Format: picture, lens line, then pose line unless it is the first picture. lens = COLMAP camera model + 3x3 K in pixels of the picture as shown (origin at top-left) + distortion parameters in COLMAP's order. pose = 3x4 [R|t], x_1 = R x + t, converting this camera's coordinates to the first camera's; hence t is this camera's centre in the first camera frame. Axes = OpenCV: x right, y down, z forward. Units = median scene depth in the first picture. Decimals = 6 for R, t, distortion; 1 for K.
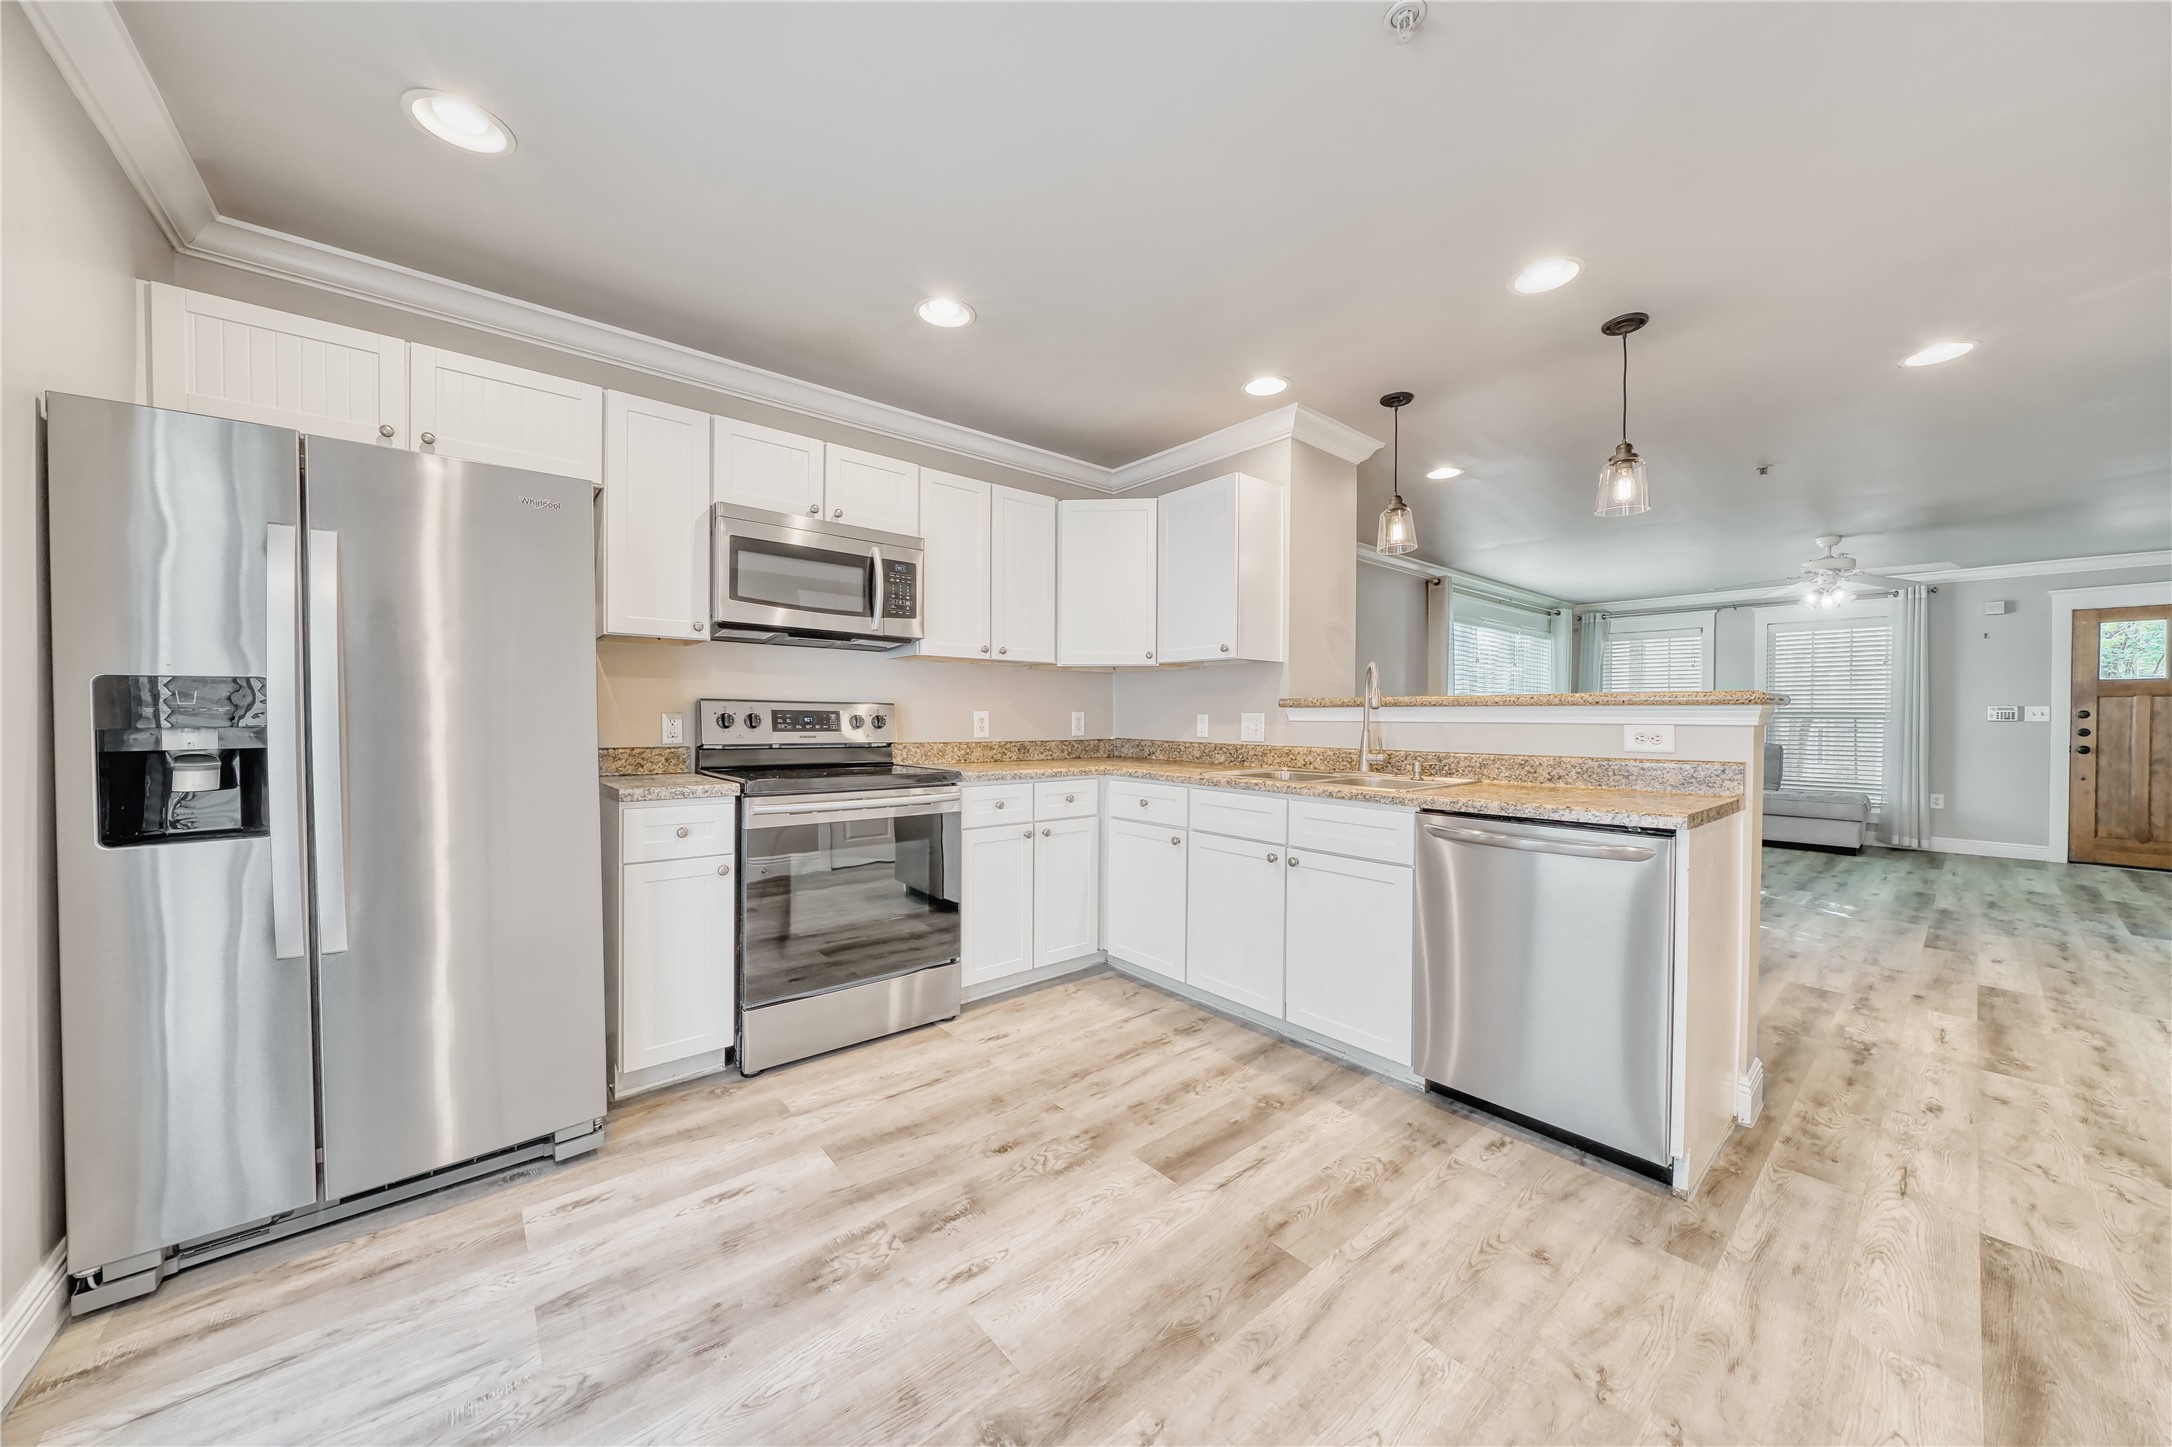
lens RADIAL K [[750.9, 0, 1086.0], [0, 750.9, 723.5], [0, 0, 1]] dist [-0.005610, 0.000092]
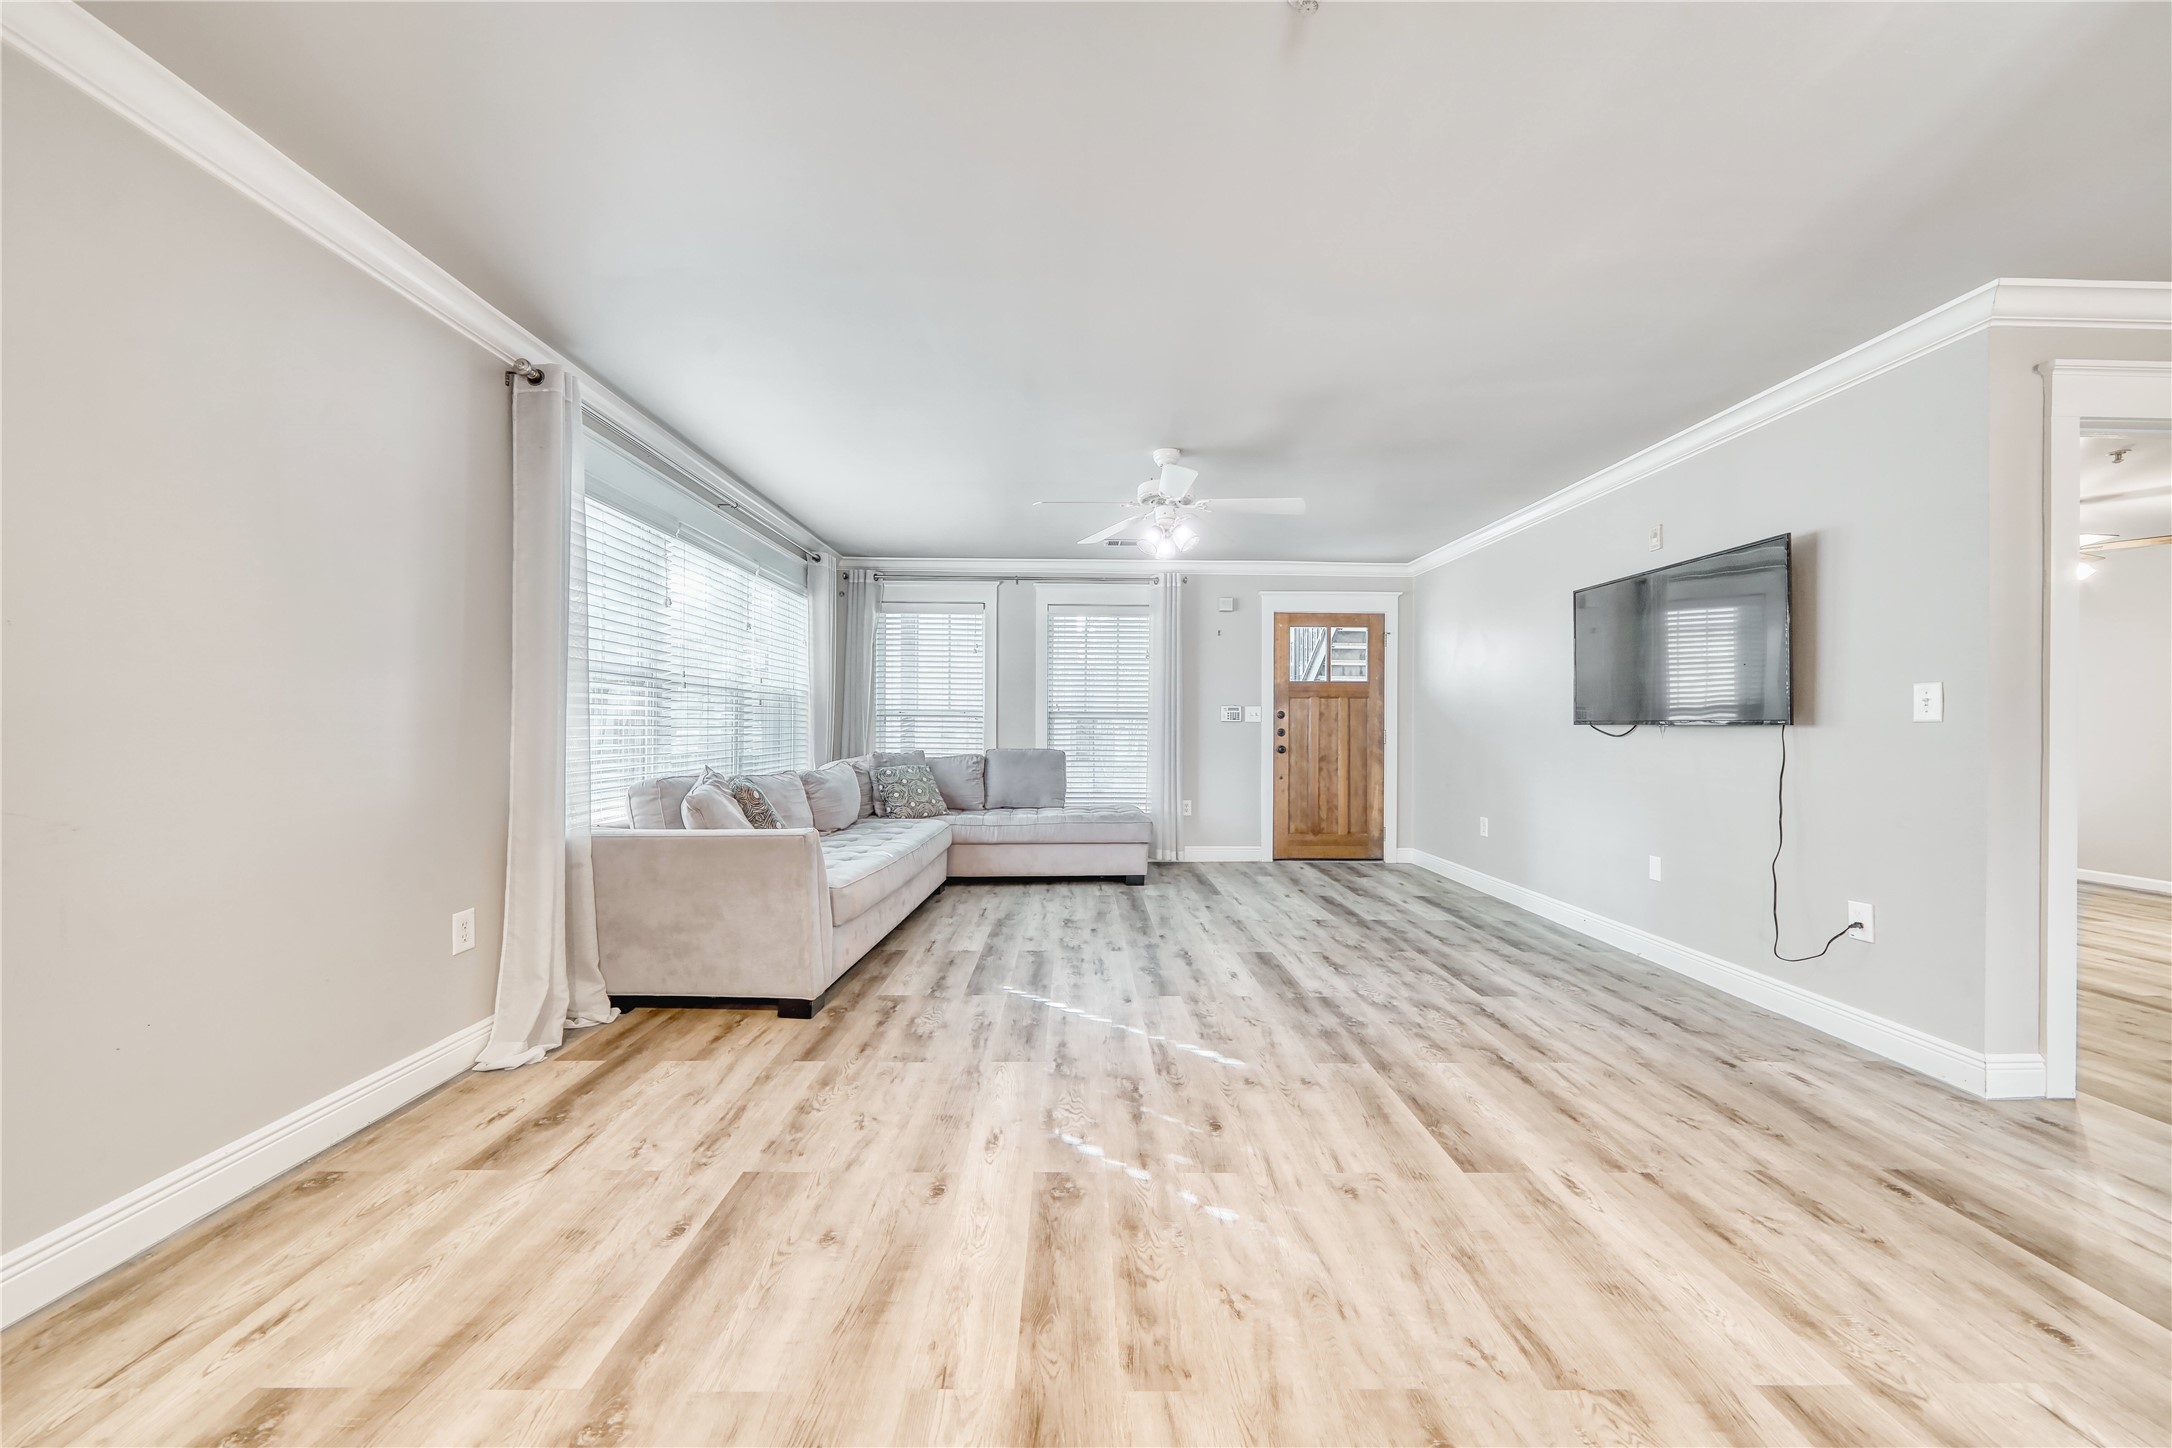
lens RADIAL K [[752.2, 0, 1085.1], [0, 752.2, 725.3], [0, 0, 1]] dist [-0.005106, 0.000063]
pose [[0.630170, -0.004205, 0.776446, 0.762558], [0.006283, 0.999980, 0.000317, 0.000348], [-0.776432, 0.004679, 0.630183, 1.159948]]
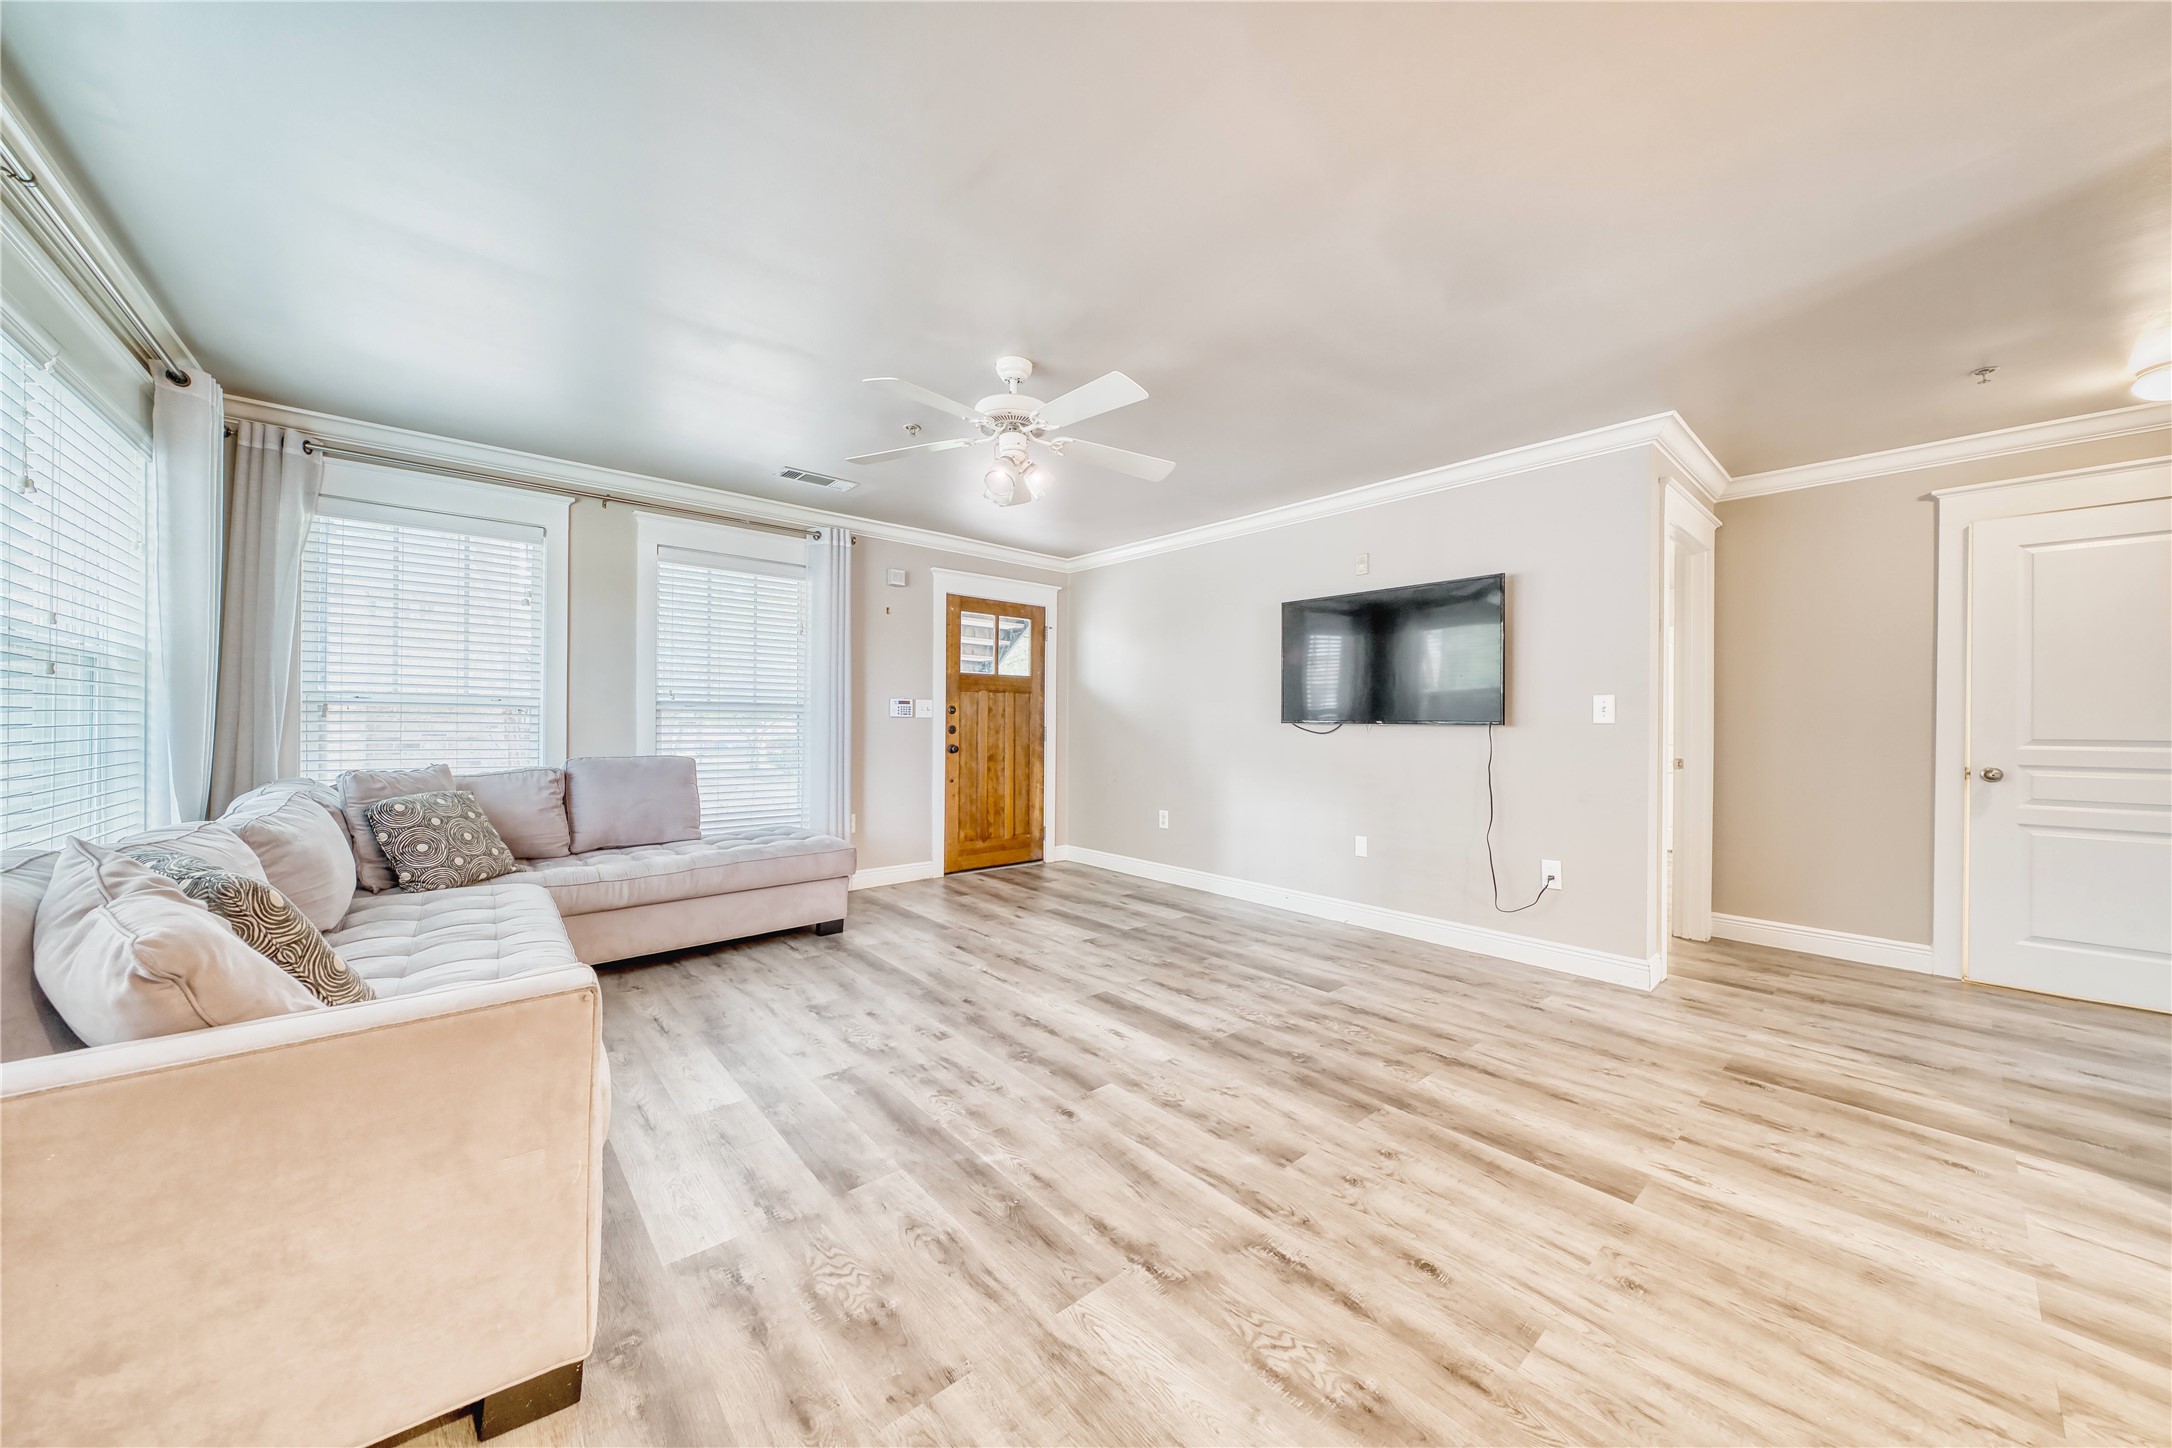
lens RADIAL K [[755.1, 0, 1082.4], [0, 755.1, 722.8], [0, 0, 1]] dist [-0.003660, -0.000157]
pose [[-0.015682, -0.008724, 0.999839, 0.868901], [0.000035, 0.999962, 0.008726, -0.009014], [-0.999877, 0.000171, -0.015681, 1.783269]]
